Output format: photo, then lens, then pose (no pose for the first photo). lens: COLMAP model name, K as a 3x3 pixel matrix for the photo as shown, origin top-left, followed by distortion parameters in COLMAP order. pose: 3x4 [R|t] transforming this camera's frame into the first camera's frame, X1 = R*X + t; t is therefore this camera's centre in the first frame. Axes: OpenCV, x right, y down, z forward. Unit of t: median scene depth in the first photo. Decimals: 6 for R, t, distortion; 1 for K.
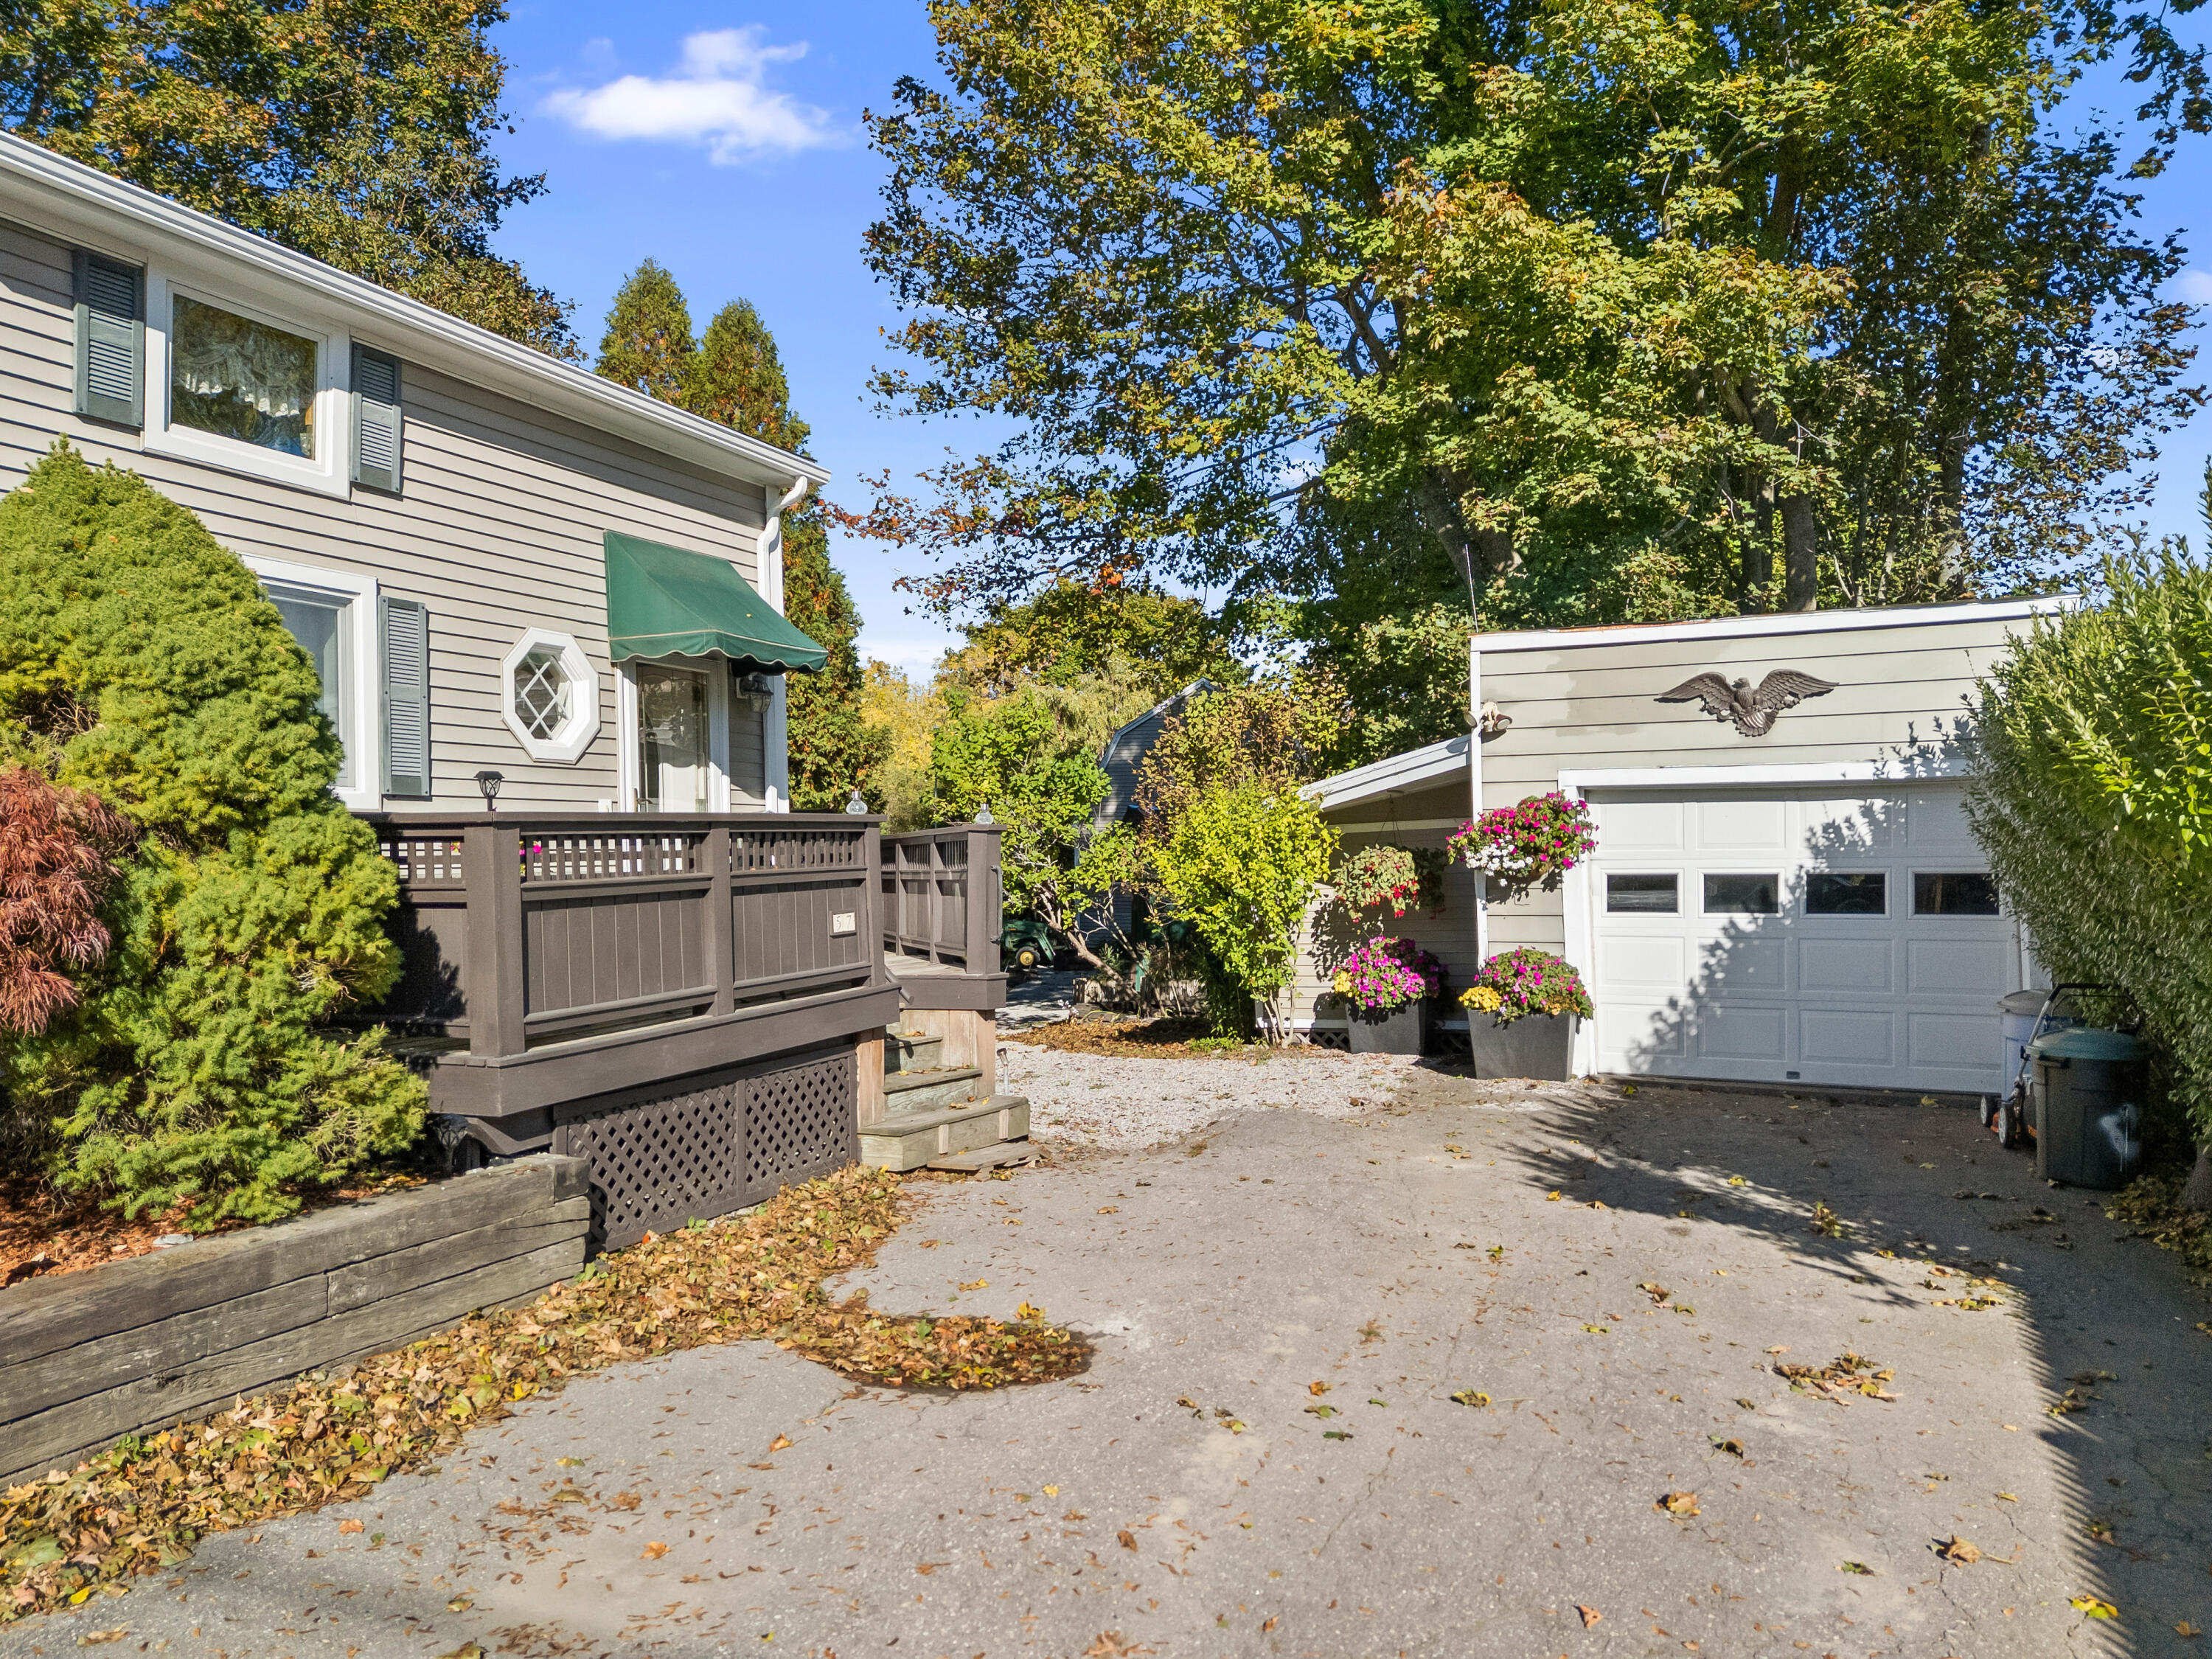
lens RADIAL K [[1618.8, 0, 1063.1], [0, 1618.8, 874.5], [0, 0, 1]] dist [0.068181, -0.058035]
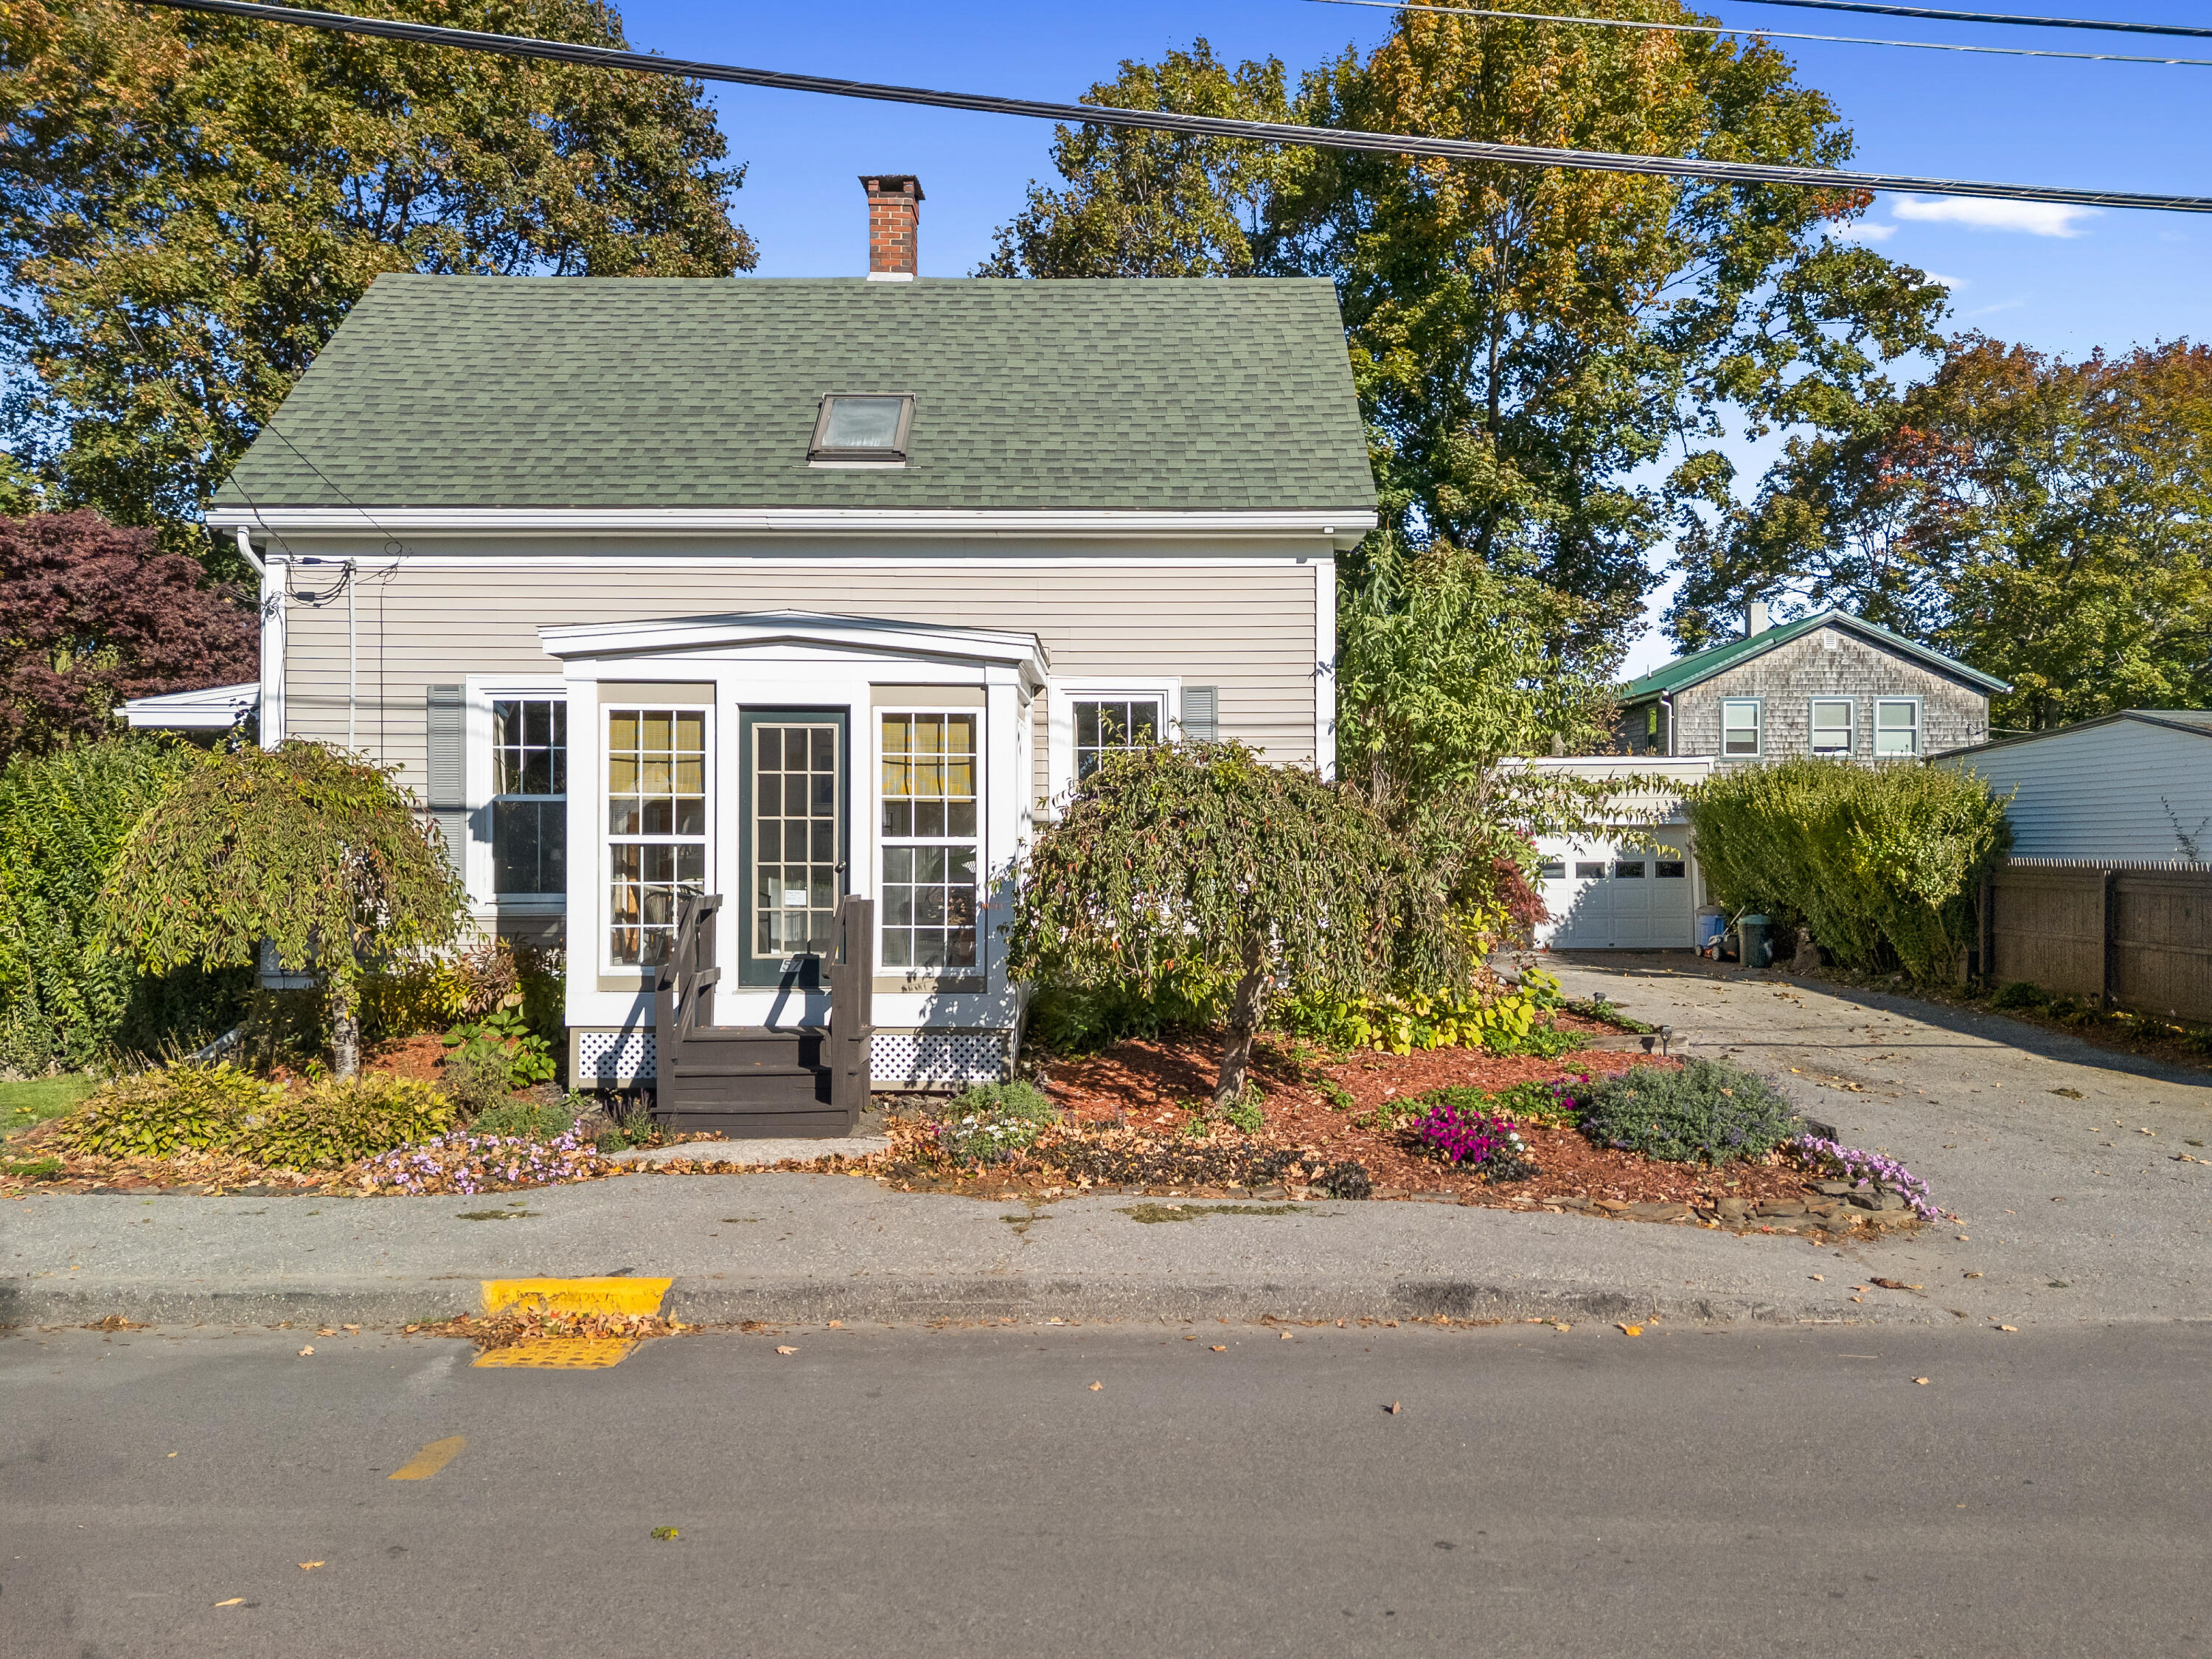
lens RADIAL K [[1618.8, 0, 1109.5], [0, 1618.8, 825.2], [0, 0, 1]] dist [0.068181, -0.058035]
pose [[0.894582, 0.002263, 0.446897, -1.265742], [0.006326, 0.999823, -0.017727, -0.016401], [-0.446858, 0.018686, 0.894410, -0.810252]]
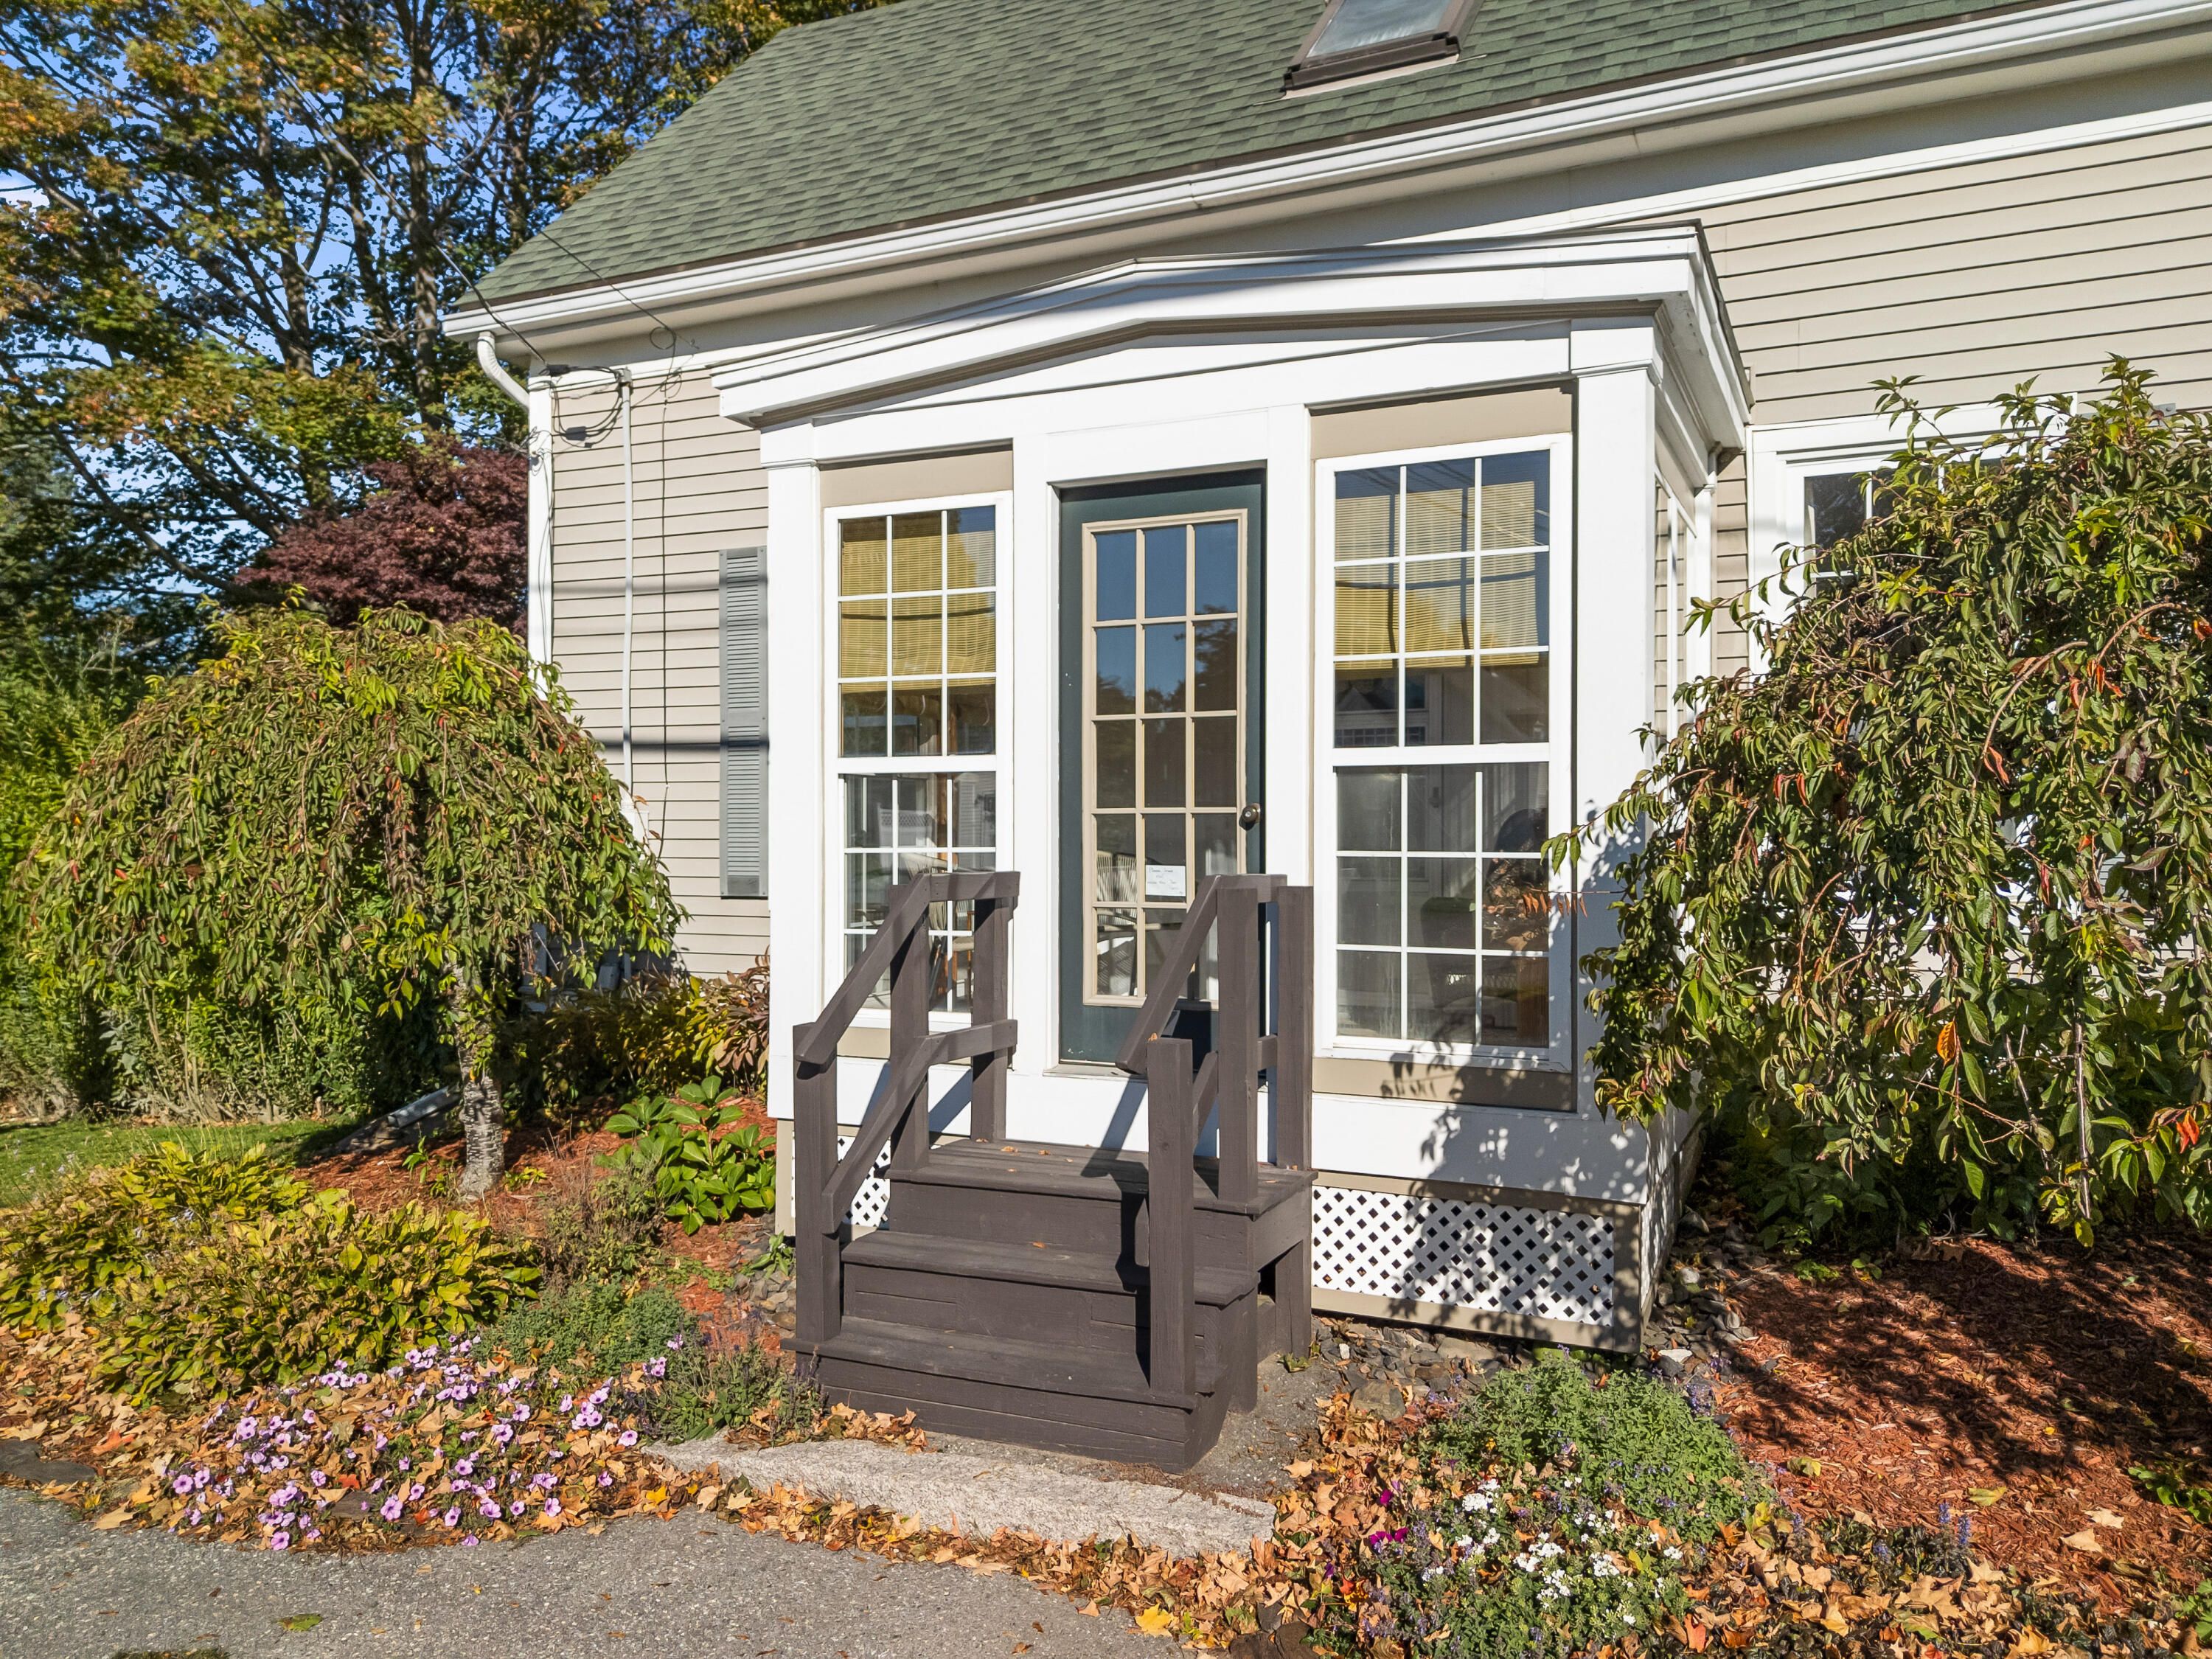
lens RADIAL K [[1618.8, 0, 1098.8], [0, 1618.8, 826.5], [0, 0, 1]] dist [0.068181, -0.058035]
pose [[0.999775, -0.001713, 0.021150, -1.024631], [0.002178, 0.999756, -0.021975, 0.003341], [-0.021108, 0.022016, 0.999535, -0.312455]]
